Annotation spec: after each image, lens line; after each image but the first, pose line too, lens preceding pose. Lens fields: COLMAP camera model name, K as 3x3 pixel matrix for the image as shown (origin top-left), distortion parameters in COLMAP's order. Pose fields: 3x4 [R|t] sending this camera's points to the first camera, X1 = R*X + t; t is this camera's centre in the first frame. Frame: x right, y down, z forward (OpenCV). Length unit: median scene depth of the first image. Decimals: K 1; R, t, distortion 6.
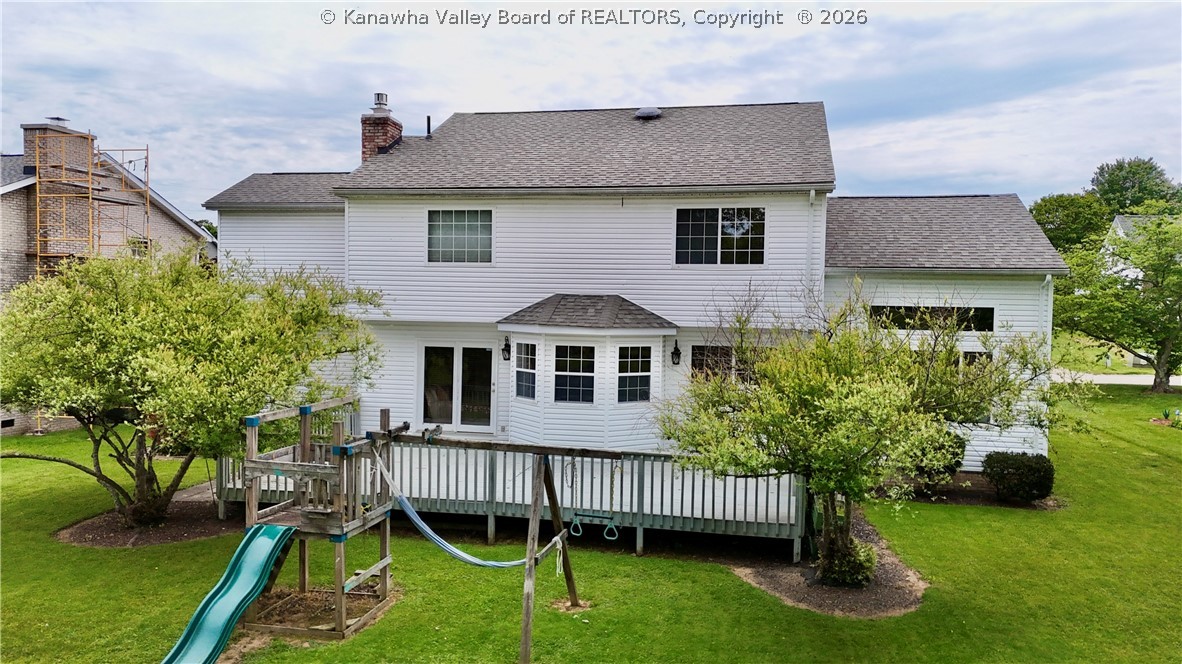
lens RADIAL K [[866.3, 0, 591.0], [0, 866.3, 332.0], [0, 0, 1]] dist [0.082846, -0.079472]
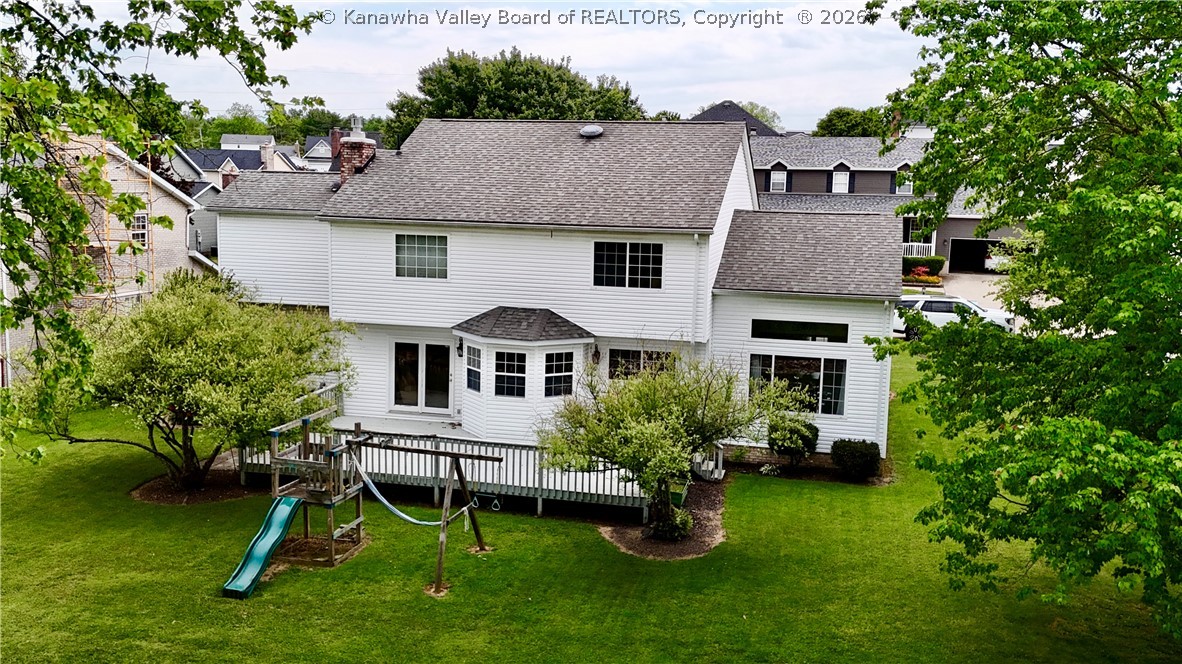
lens RADIAL K [[1110.0, 0, 593.9], [0, 1110.0, 335.9], [0, 0, 1]] dist [0.146974, -0.323952]
pose [[0.999148, 0.012003, -0.039474, 0.166443], [-0.007811, 0.994475, 0.104686, -0.178399], [0.040513, -0.104289, 0.993722, -0.602423]]
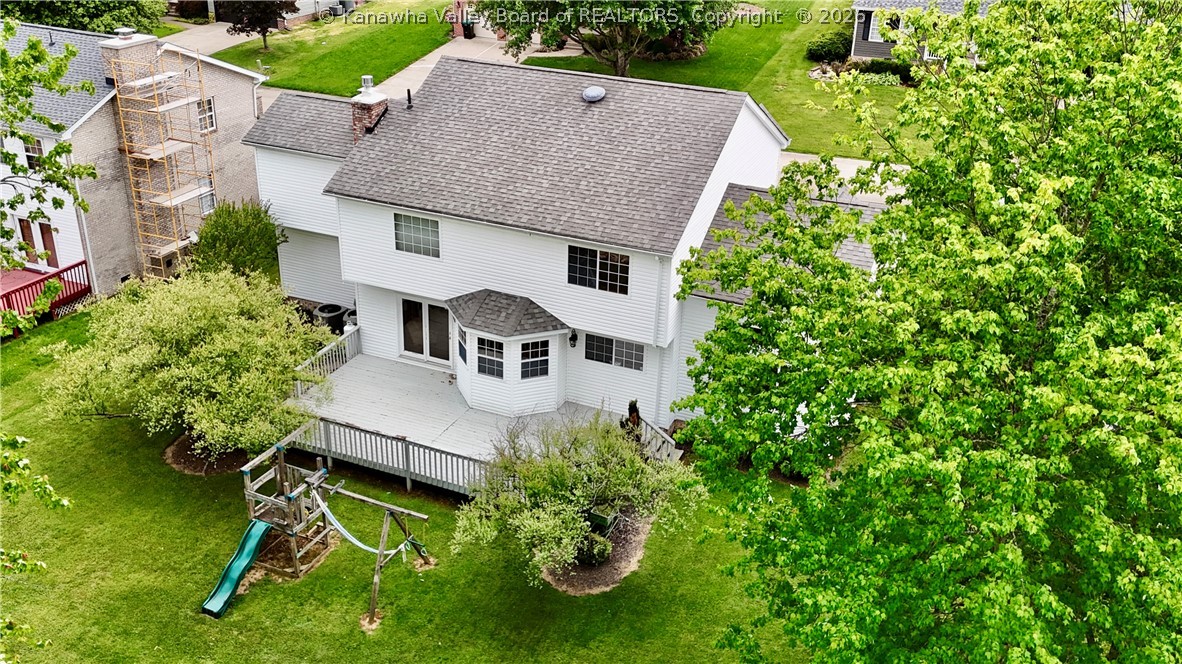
lens RADIAL K [[1110.0, 0, 593.9], [0, 1110.0, 335.9], [0, 0, 1]] dist [0.146974, -0.323952]
pose [[0.979490, 0.098233, -0.175927, 0.454628], [-0.019915, 0.916032, 0.400610, -0.702885], [0.200508, -0.388890, 0.899200, -0.558368]]
